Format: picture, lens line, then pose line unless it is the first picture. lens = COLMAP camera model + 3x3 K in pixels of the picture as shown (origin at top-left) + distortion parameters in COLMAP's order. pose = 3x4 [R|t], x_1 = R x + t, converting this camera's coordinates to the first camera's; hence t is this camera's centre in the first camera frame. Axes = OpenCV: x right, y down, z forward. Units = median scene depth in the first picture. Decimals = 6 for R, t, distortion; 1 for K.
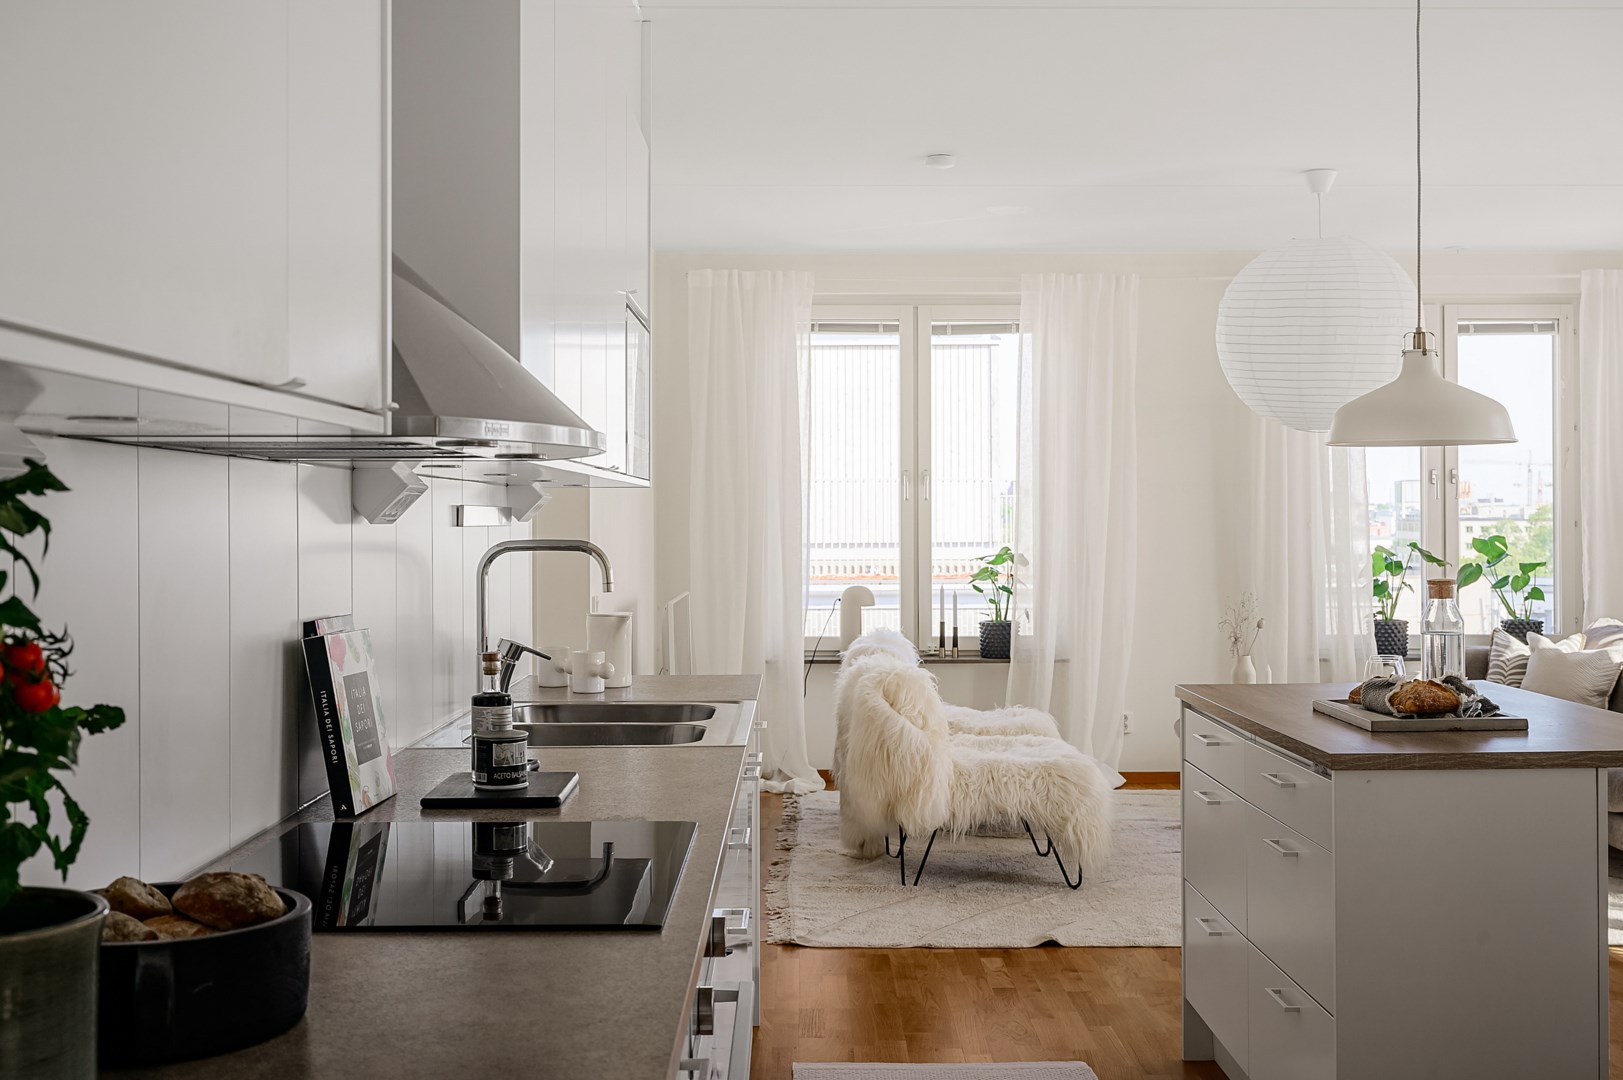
lens RADIAL K [[1768.4, 0, 815.4], [0, 1768.4, 509.3], [0, 0, 1]] dist [-0.020235, 0.008899]
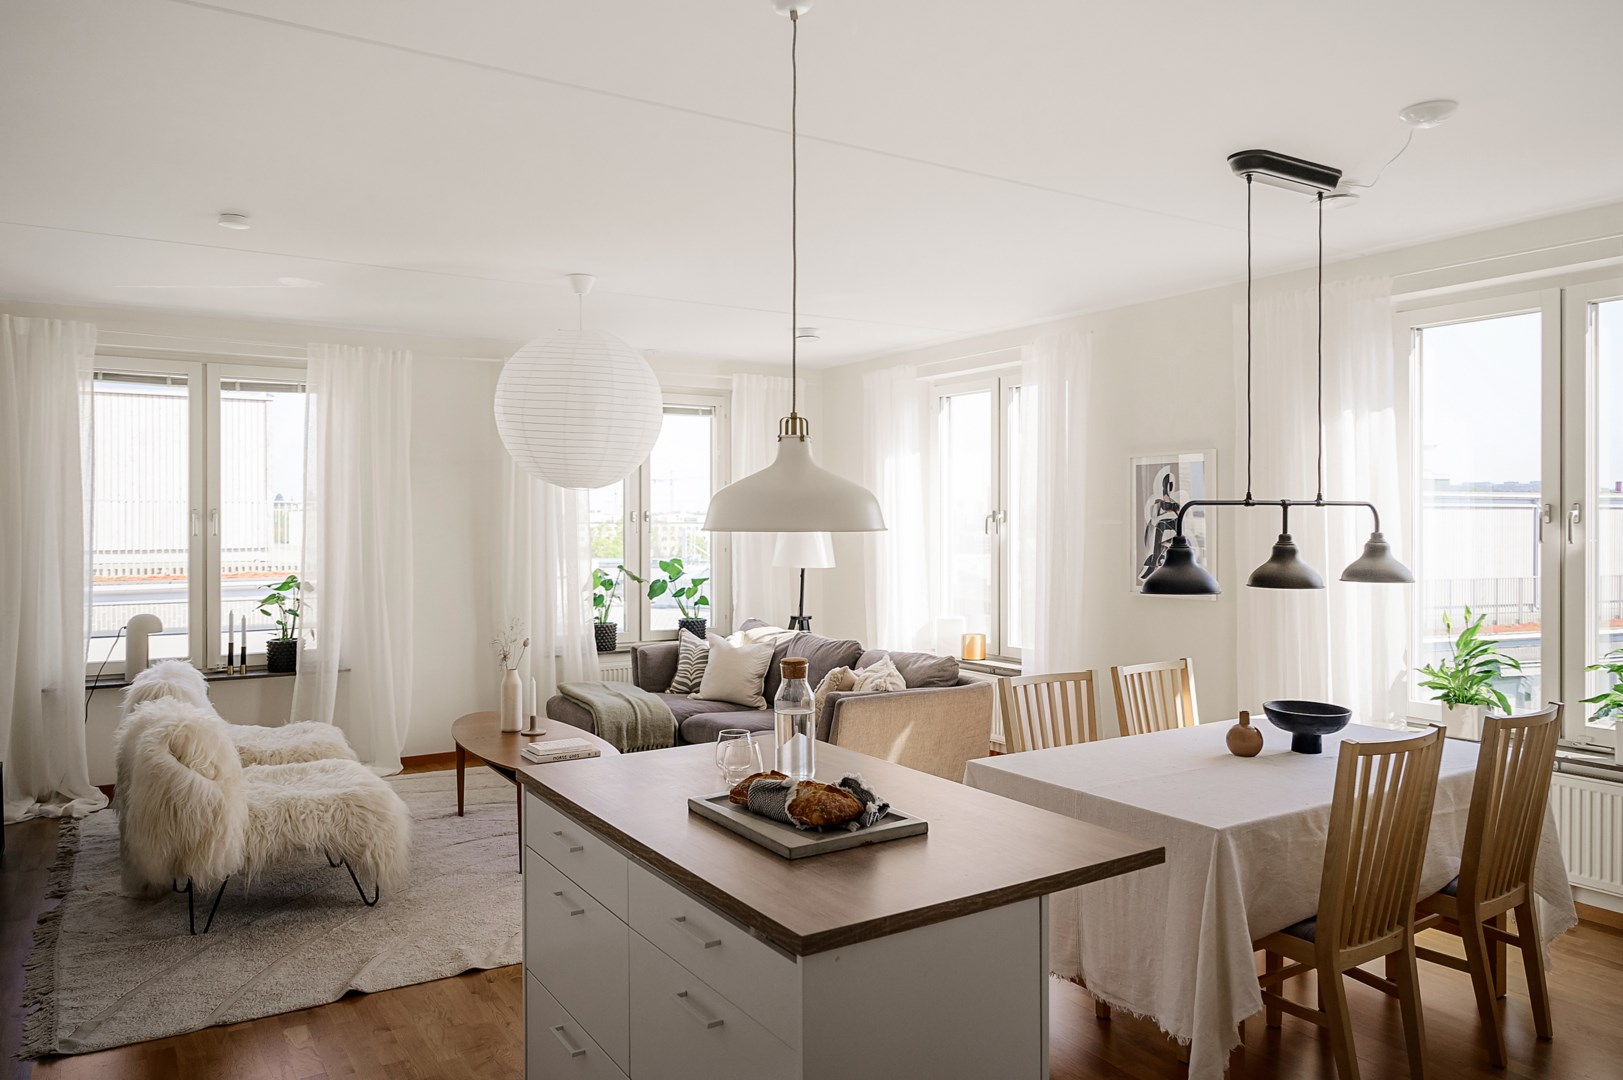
lens RADIAL K [[1111.6, 0, 808.4], [0, 1111.6, 523.9], [0, 0, 1]] dist [-0.000447, 0.003200]
pose [[0.848882, 0.000890, 0.528582, 0.009029], [-0.004608, 0.999973, 0.005717, -0.018924], [-0.528563, -0.007289, 0.848863, 0.199486]]
